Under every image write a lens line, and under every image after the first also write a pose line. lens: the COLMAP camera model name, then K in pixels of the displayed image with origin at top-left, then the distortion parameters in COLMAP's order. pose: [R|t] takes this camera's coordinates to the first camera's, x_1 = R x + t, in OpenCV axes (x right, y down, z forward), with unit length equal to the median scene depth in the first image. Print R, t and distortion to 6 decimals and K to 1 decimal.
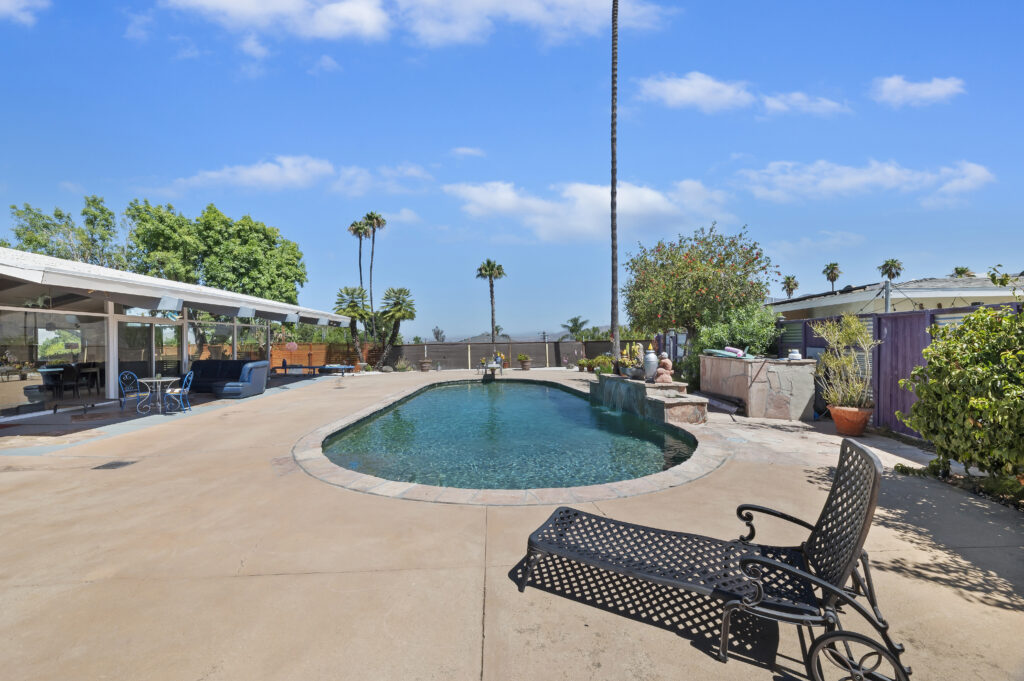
lens RADIAL K [[418.9, 0, 512.0], [0, 418.9, 340.5], [0, 0, 1]] dist [-0.000070, 0.000025]
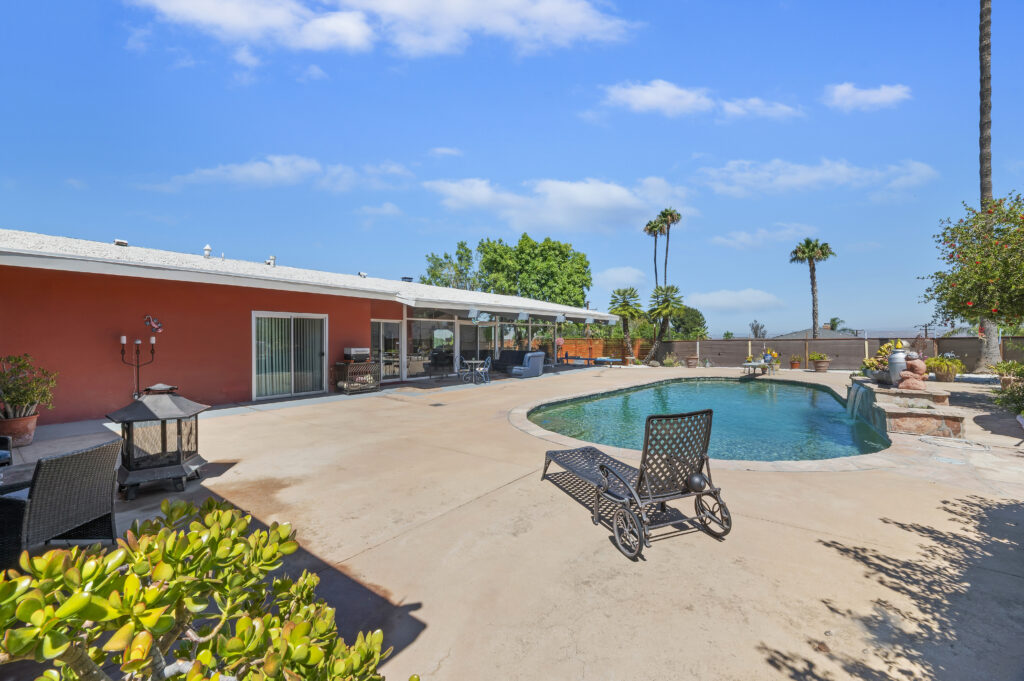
lens RADIAL K [[418.9, 0, 512.0], [0, 418.9, 340.5], [0, 0, 1]] dist [-0.000070, 0.000025]
pose [[0.765532, 0.007298, -0.643357, 0.116708], [-0.000742, 0.999945, 0.010459, -0.000799], [0.643398, -0.007529, 0.765495, -0.046550]]
